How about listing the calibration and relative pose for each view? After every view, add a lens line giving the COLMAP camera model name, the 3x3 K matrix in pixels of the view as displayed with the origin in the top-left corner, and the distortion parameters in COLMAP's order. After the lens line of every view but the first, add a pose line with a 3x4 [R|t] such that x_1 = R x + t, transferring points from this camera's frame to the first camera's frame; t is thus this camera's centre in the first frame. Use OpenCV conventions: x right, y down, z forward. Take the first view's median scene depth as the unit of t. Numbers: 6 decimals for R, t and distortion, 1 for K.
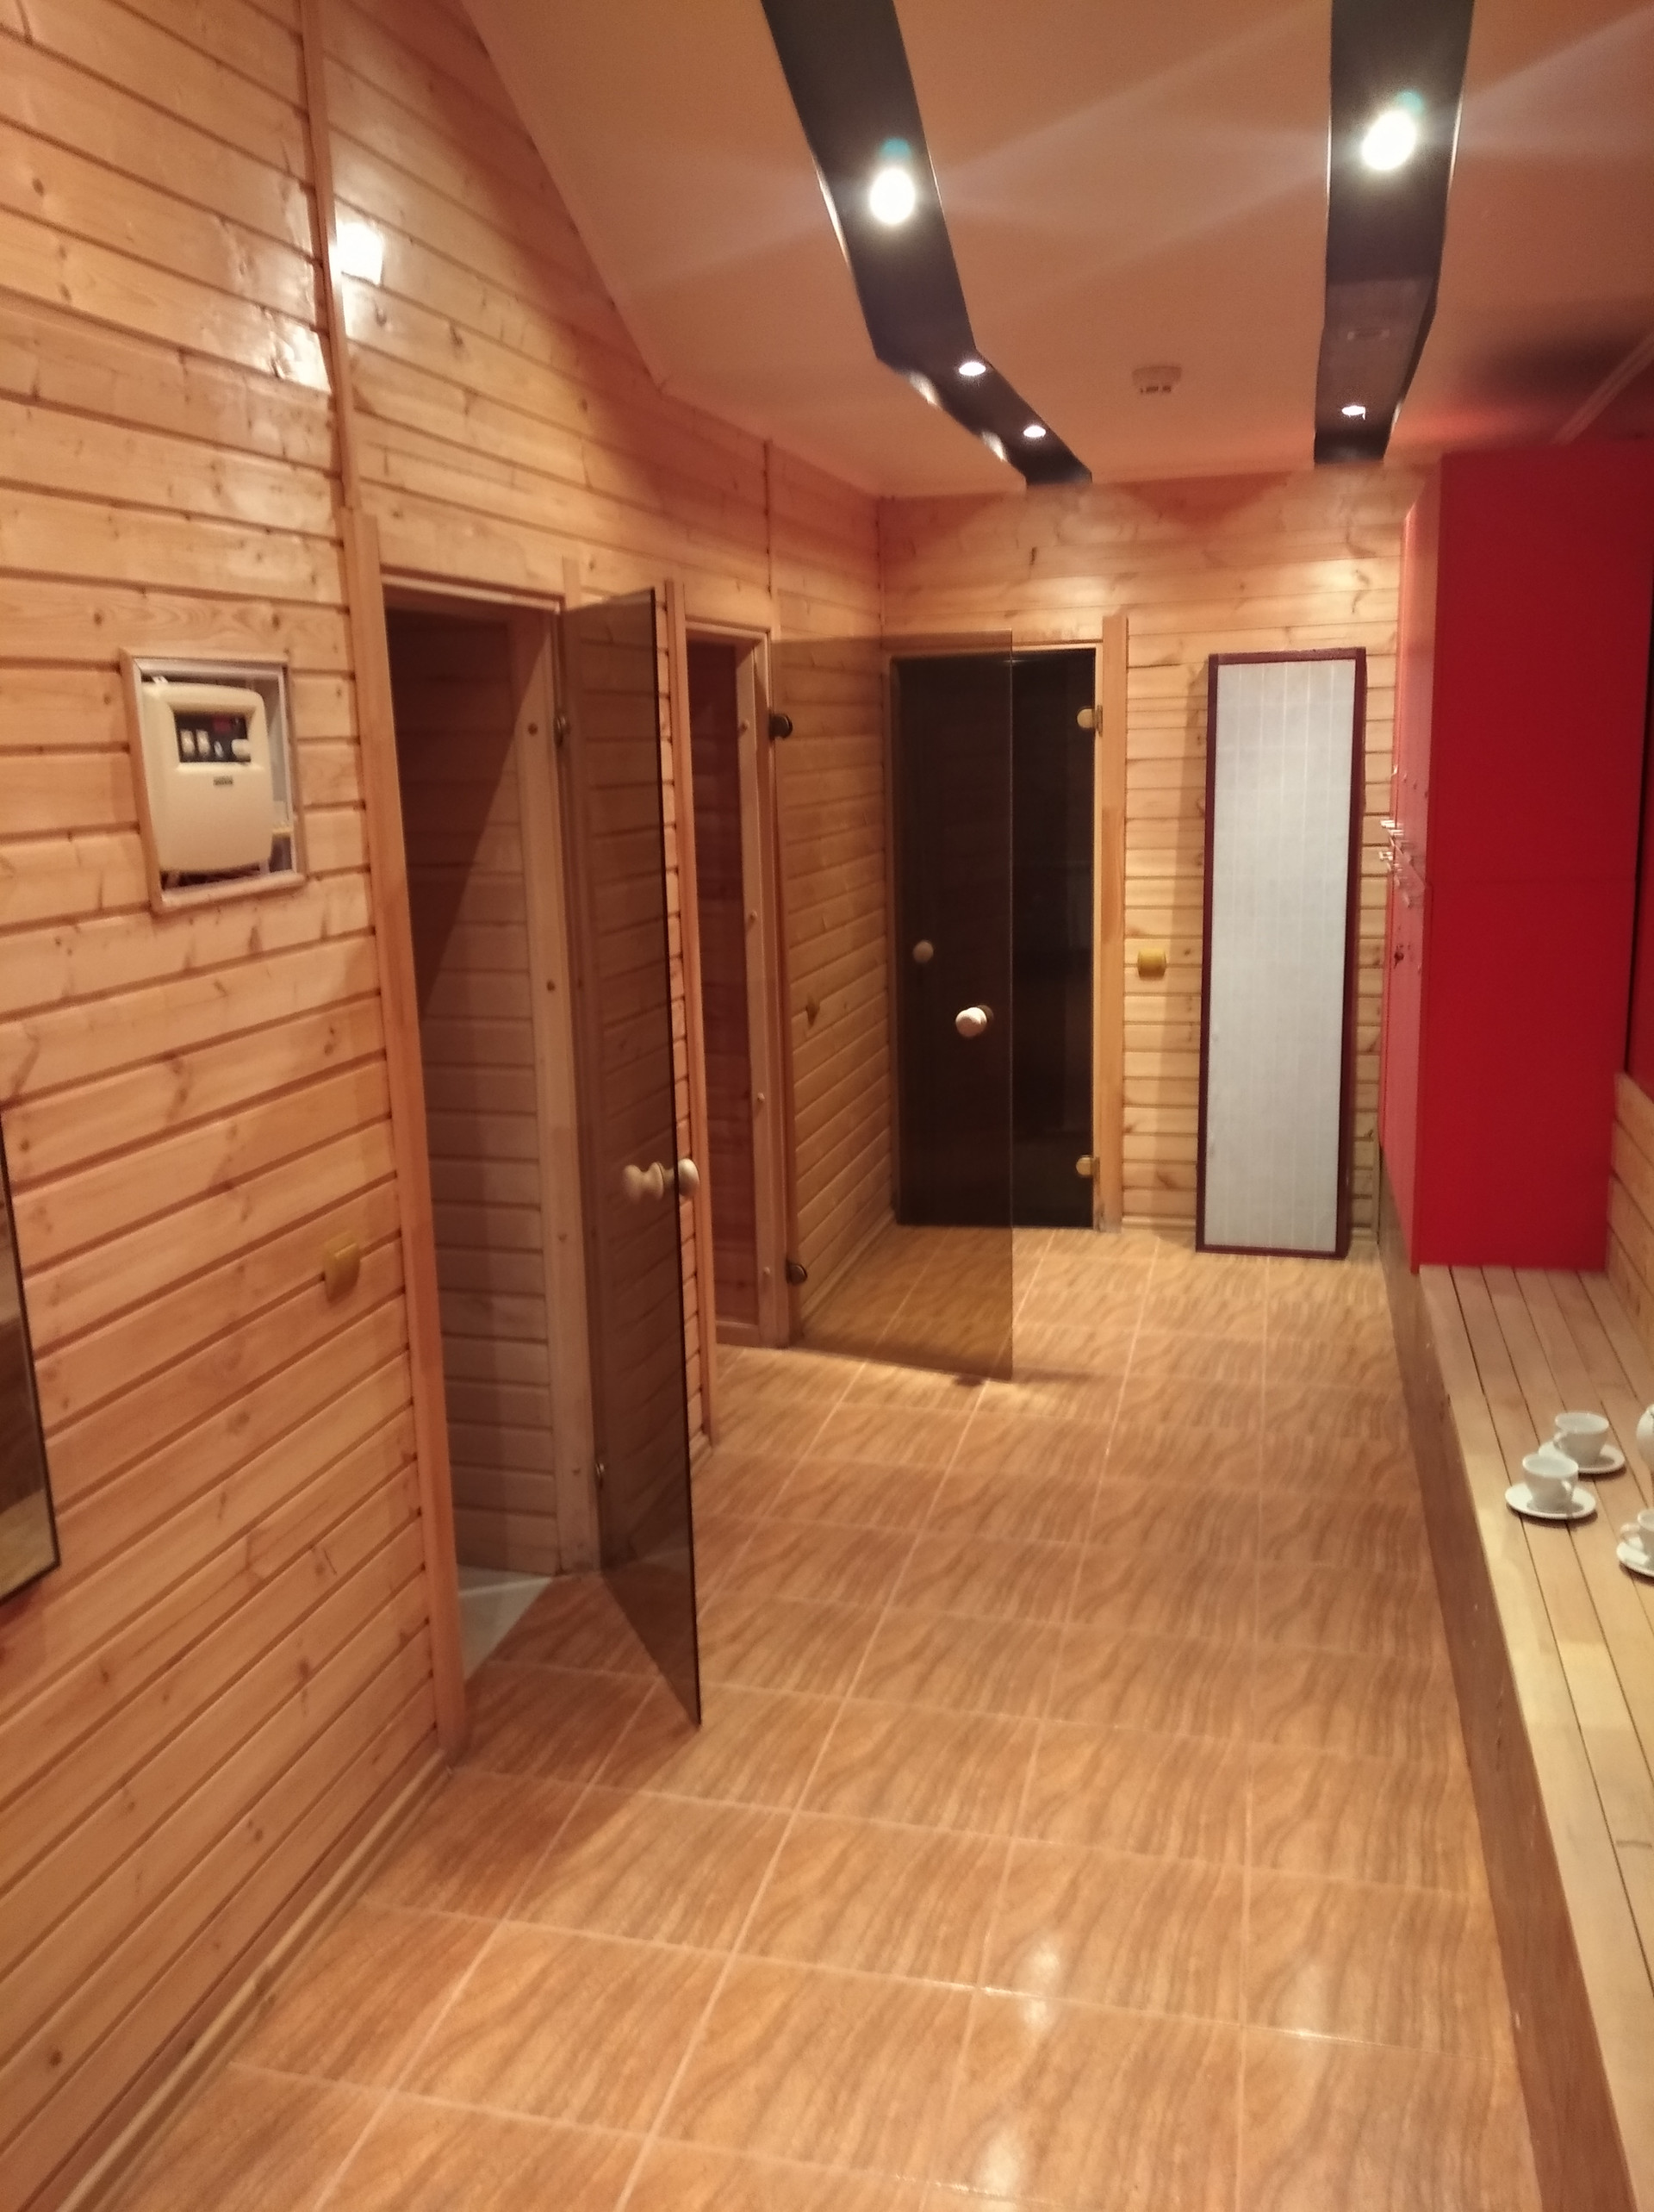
lens RADIAL K [[1865.8, 0, 827.0], [0, 1865.8, 1106.0], [0, 0, 1]] dist [0.035484, -0.085836]
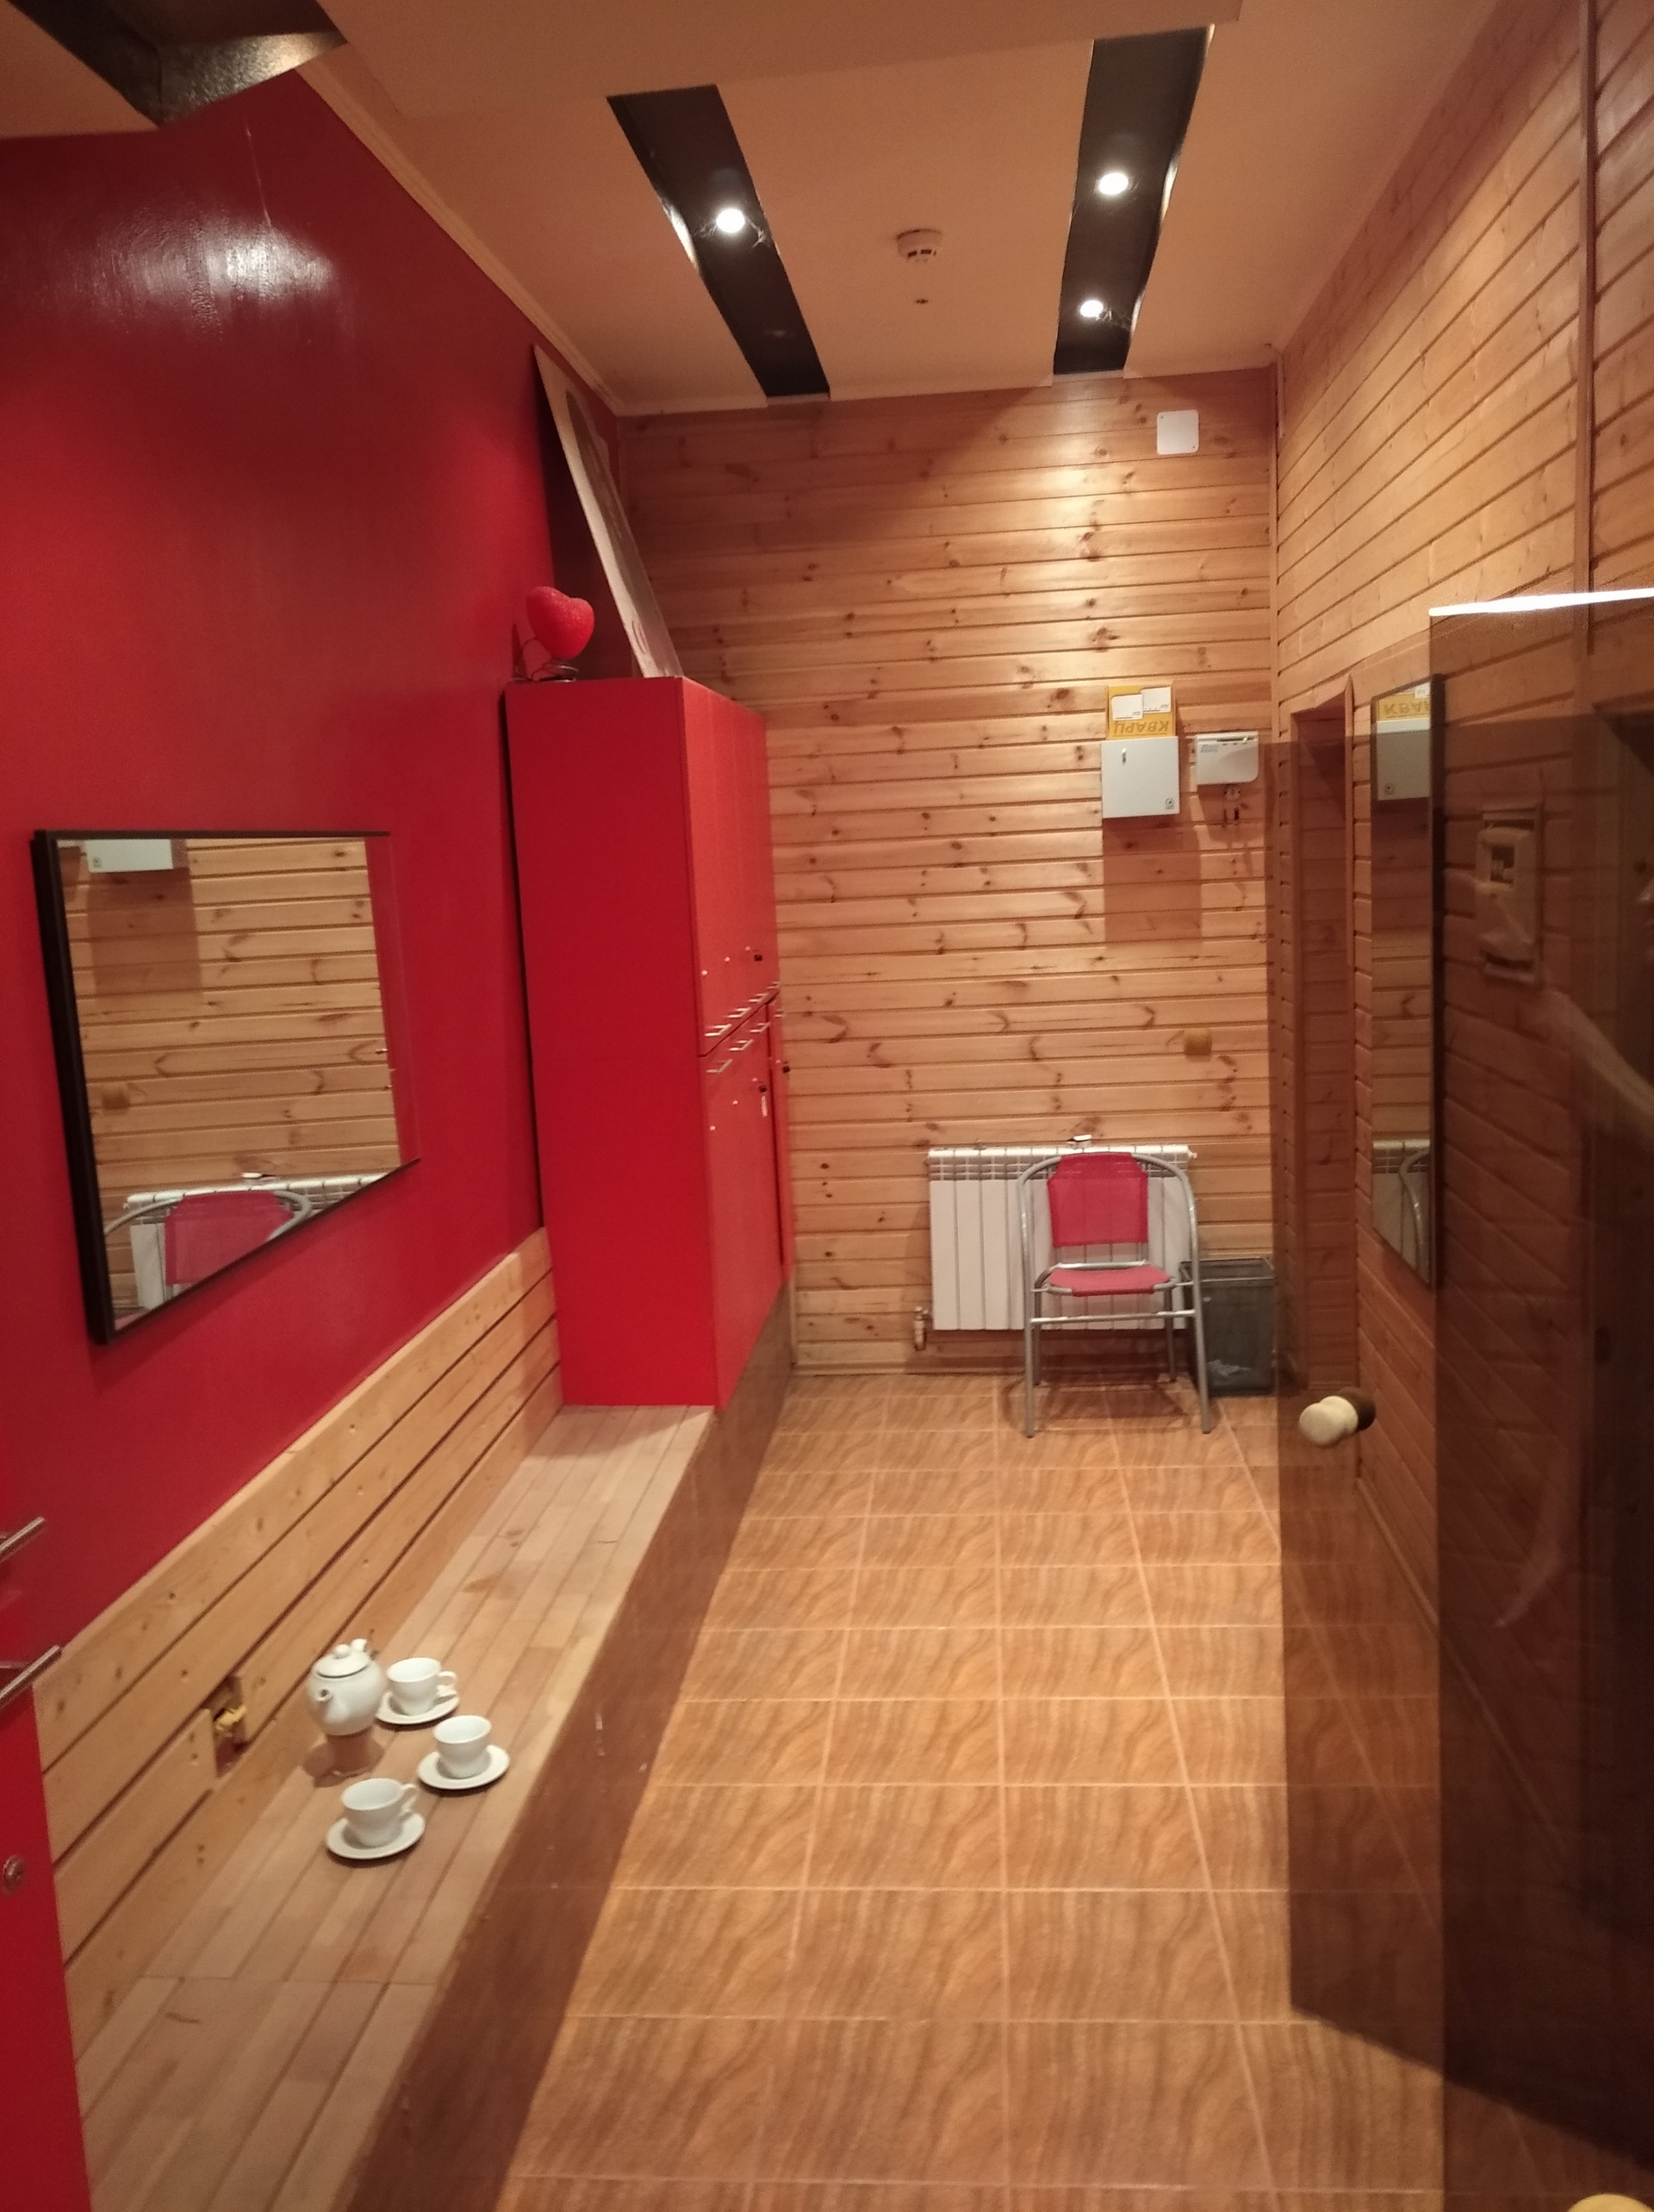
lens RADIAL K [[1865.8, 0, 827.0], [0, 1865.8, 1106.0], [0, 0, 1]] dist [0.035484, -0.085836]
pose [[-0.984733, 0.106784, -0.137472, 0.293495], [0.054424, 0.939013, 0.339549, -0.413725], [0.165346, 0.326883, -0.930488, 1.781655]]
